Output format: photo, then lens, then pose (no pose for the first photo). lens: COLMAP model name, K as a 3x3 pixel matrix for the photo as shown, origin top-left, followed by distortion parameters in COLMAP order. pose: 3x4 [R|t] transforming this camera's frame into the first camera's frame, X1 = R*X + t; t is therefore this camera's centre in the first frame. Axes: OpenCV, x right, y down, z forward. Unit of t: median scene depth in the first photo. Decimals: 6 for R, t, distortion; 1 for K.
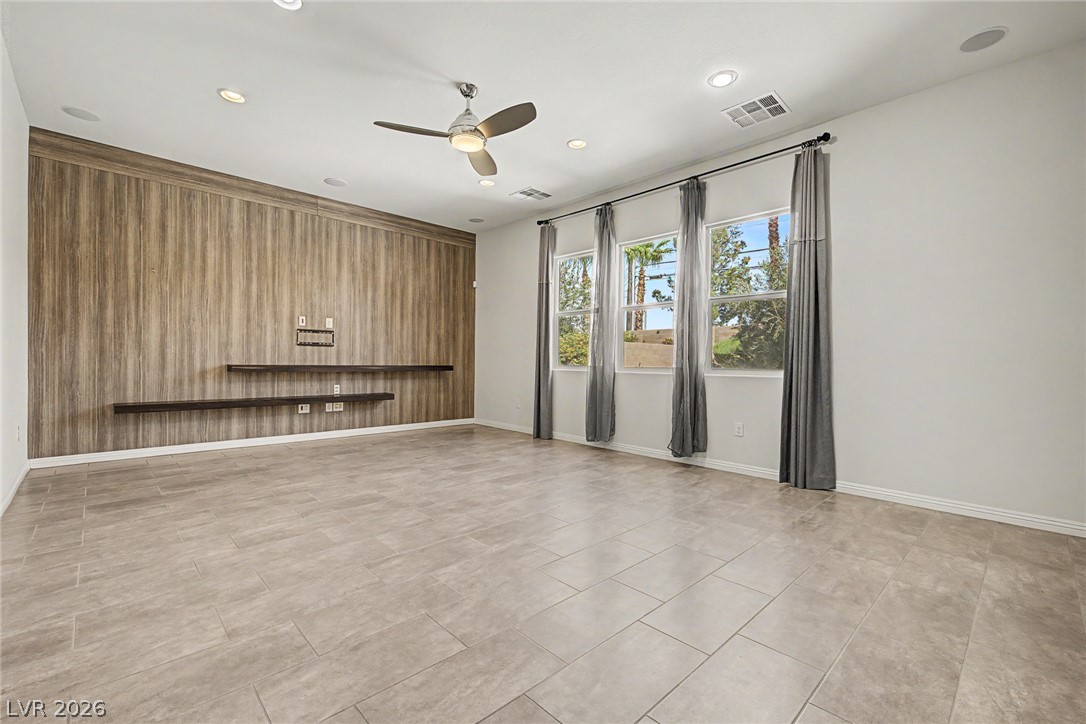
lens RADIAL K [[457.8, 0, 537.7], [0, 457.8, 367.6], [0, 0, 1]] dist [0.001397, 0.000994]
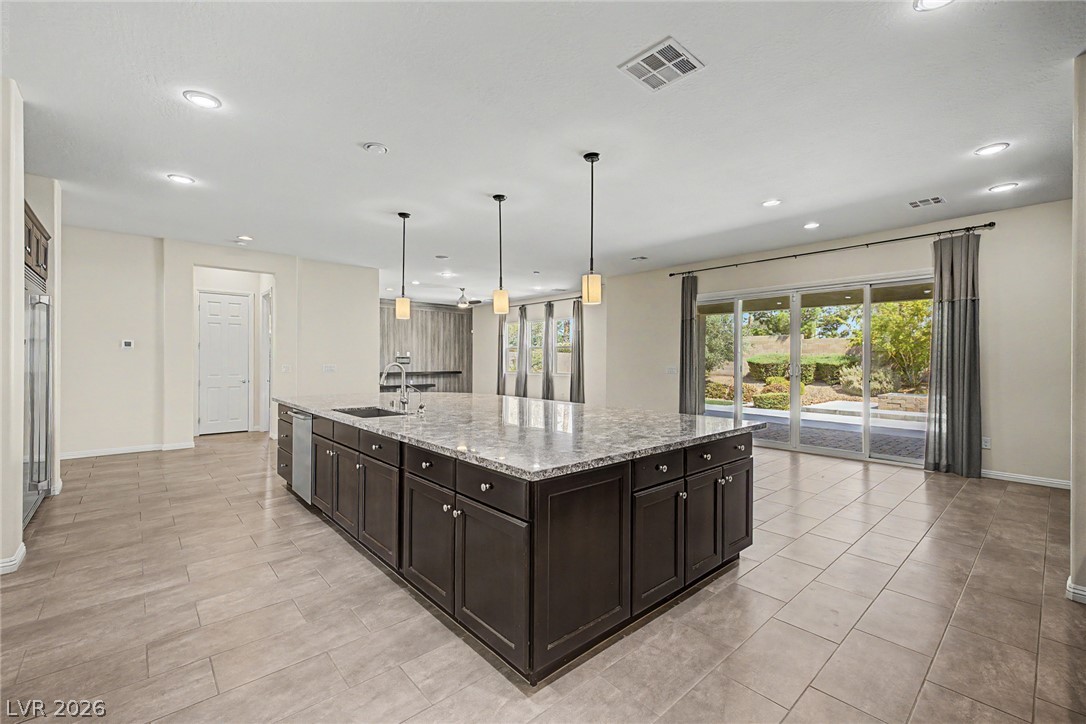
lens RADIAL K [[457.8, 0, 548.1], [0, 457.8, 359.6], [0, 0, 1]] dist [0.001397, 0.000994]
pose [[0.999819, -0.008983, -0.016797, 0.279427], [0.008752, 0.999867, -0.013798, -0.028007], [0.016918, 0.013649, 0.999764, -1.241021]]
